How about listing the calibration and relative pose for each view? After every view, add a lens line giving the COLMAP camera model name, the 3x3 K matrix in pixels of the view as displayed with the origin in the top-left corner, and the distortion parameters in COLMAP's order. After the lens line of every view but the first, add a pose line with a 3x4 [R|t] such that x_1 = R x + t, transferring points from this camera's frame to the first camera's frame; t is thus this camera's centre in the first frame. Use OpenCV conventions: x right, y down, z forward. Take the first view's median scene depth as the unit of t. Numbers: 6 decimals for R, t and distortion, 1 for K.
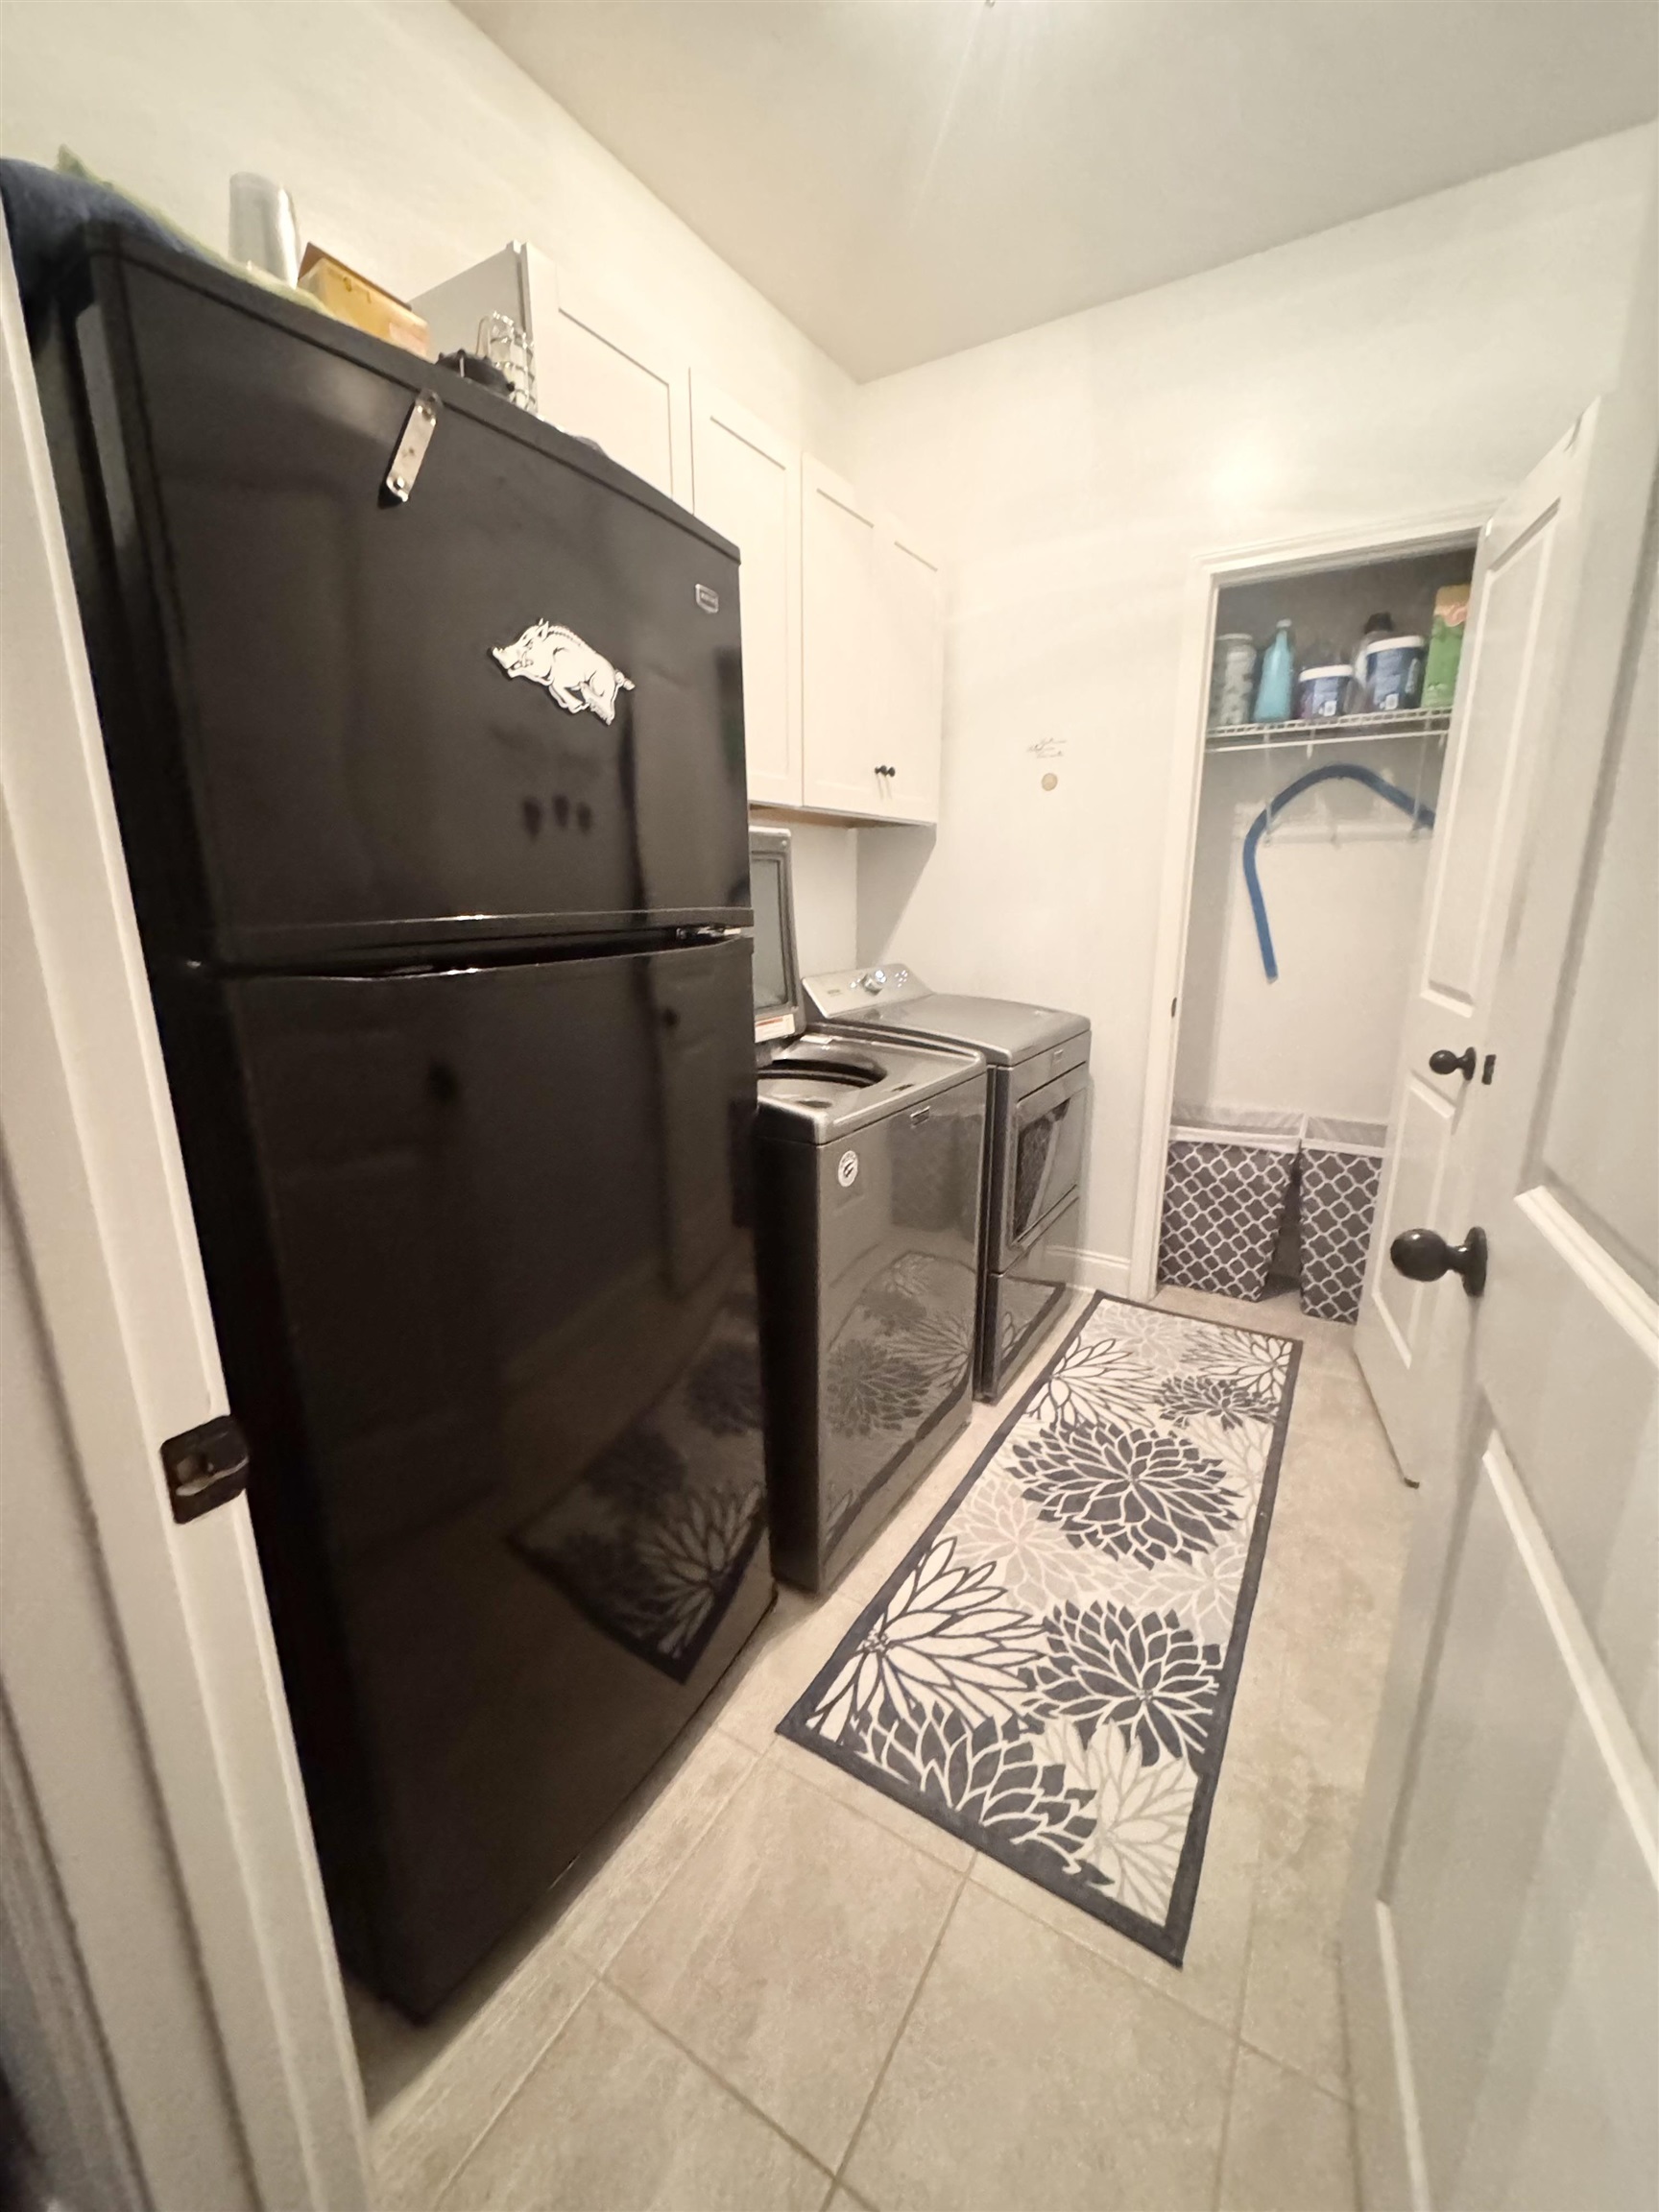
lens RADIAL K [[877.5, 0, 831.8], [0, 877.5, 1110.5], [0, 0, 1]] dist [-0.001083, 0.000110]
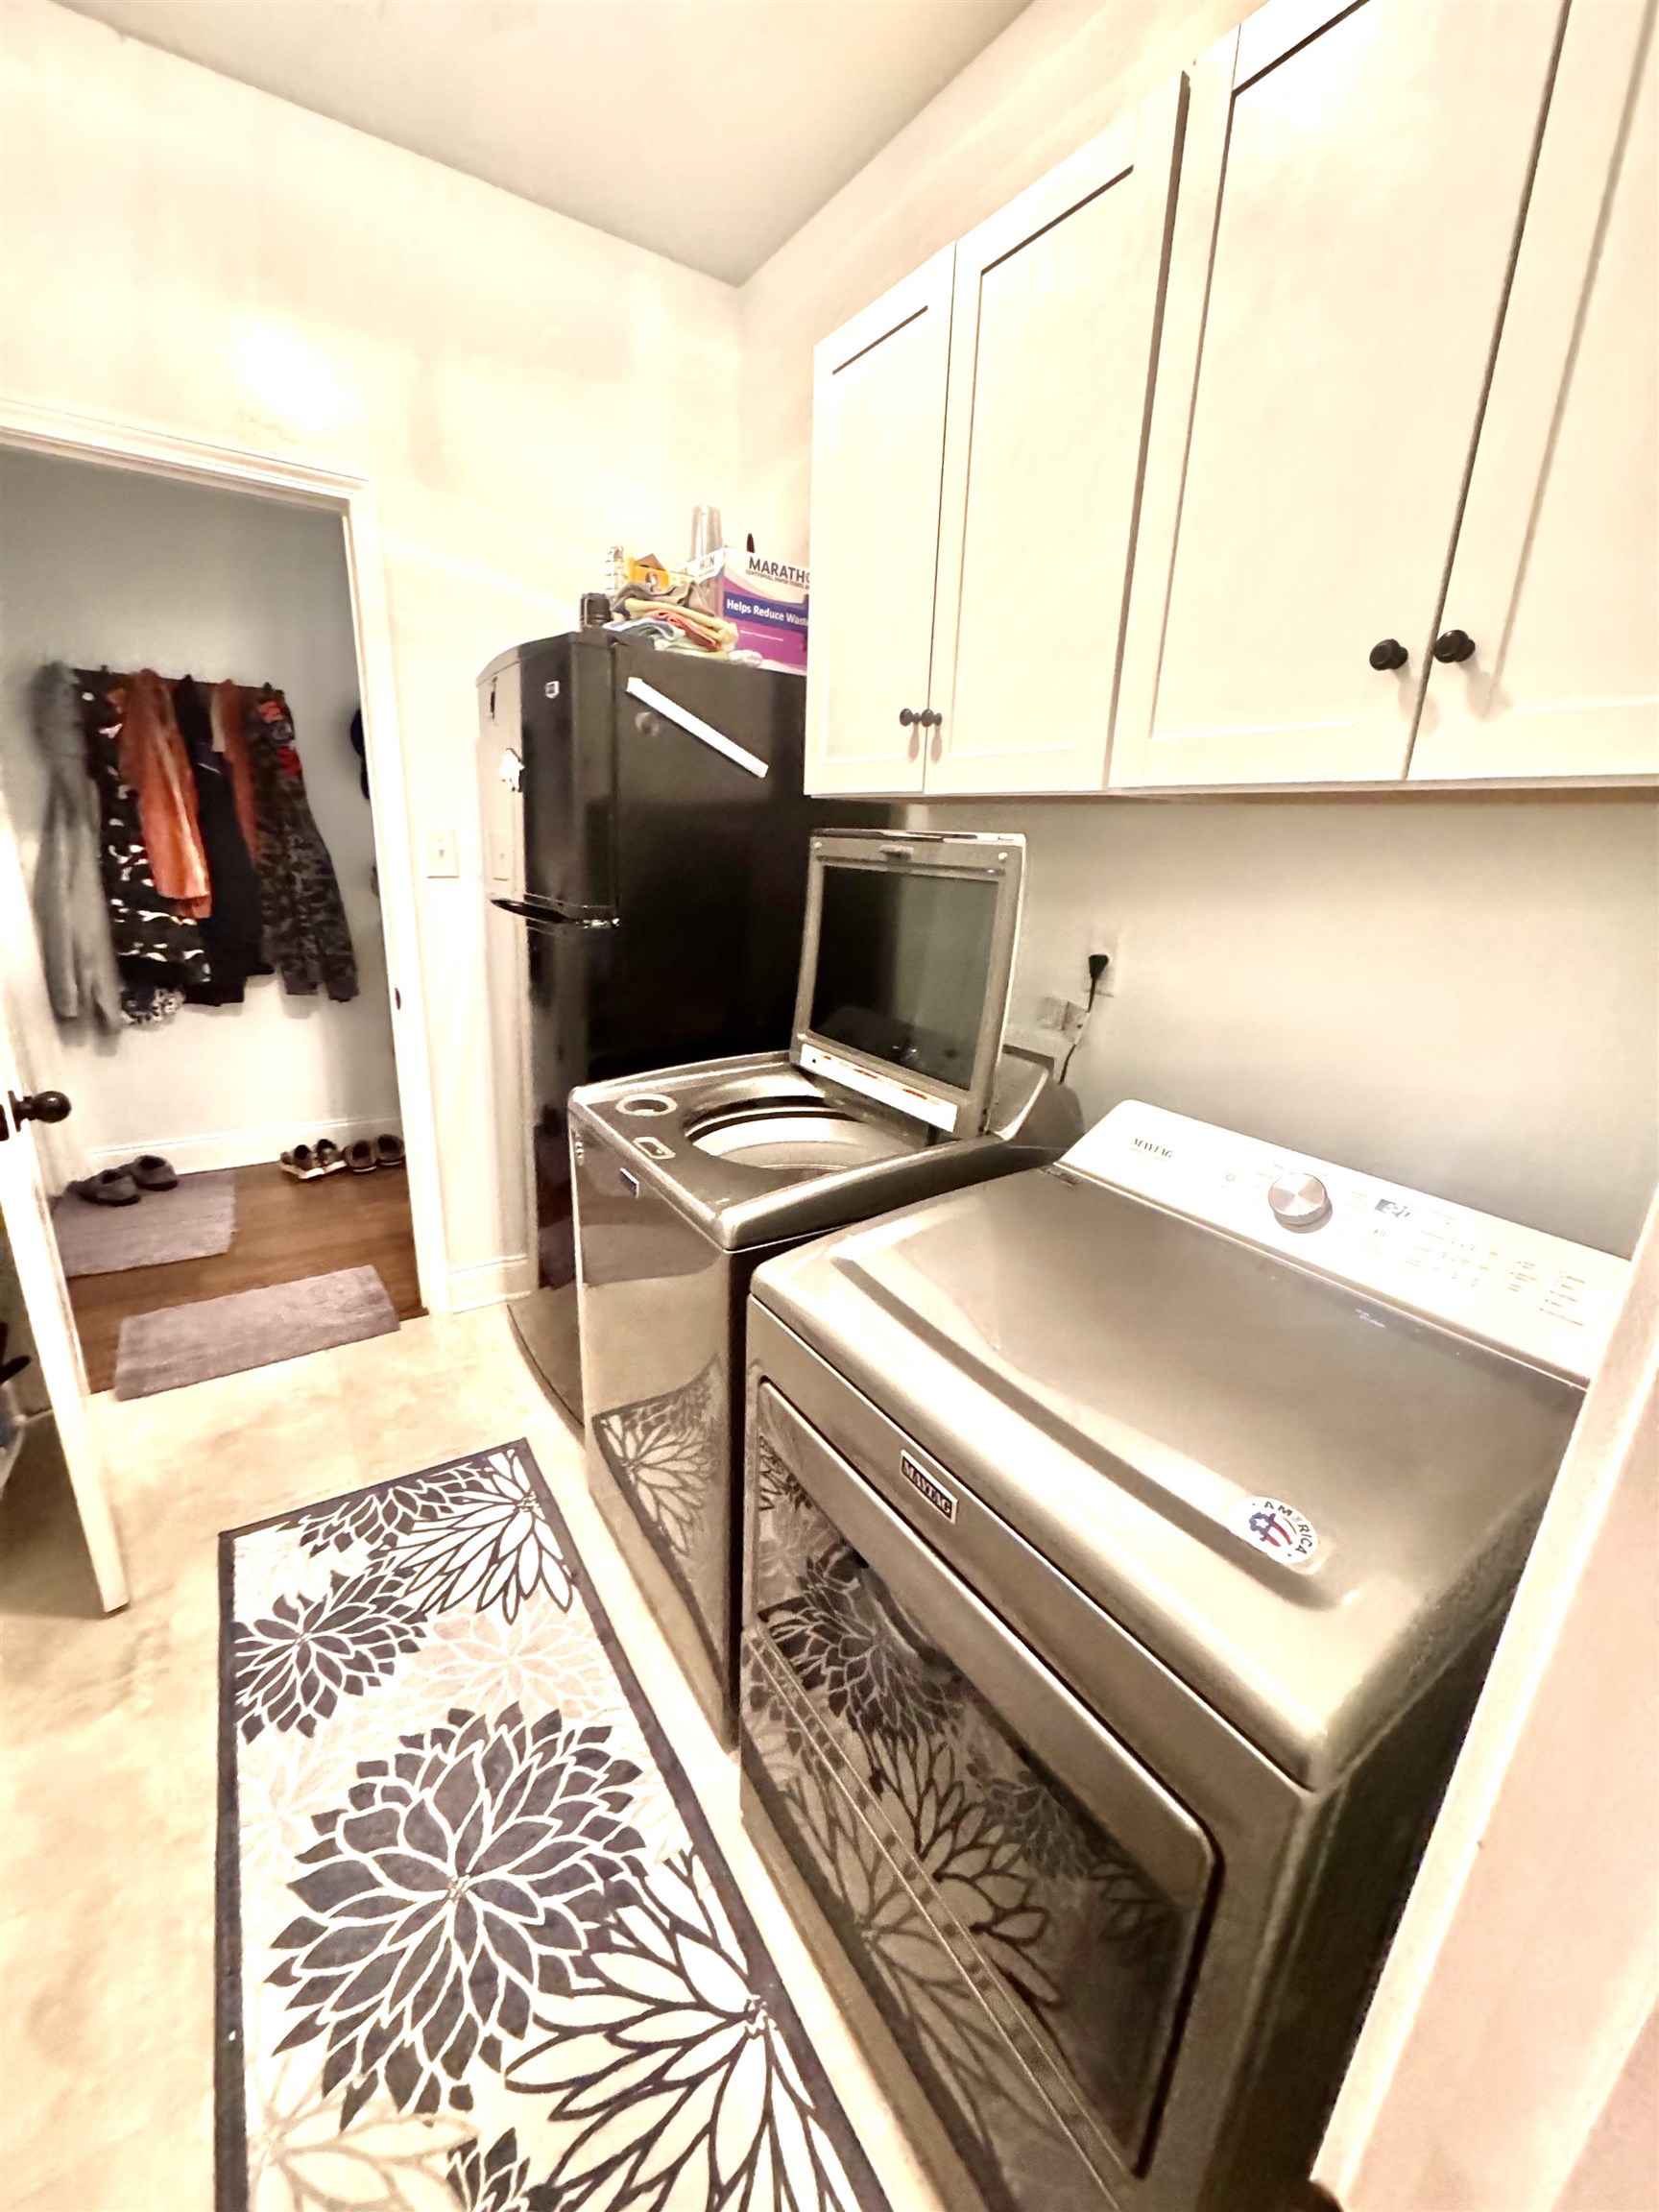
lens RADIAL K [[877.5, 0, 830.0], [0, 877.5, 1098.9], [0, 0, 1]] dist [-0.001083, 0.000110]
pose [[-0.419237, 0.250349, -0.872677, 0.769493], [-0.259288, 0.888176, 0.379358, -0.454189], [0.870063, 0.385316, -0.307443, 1.464206]]
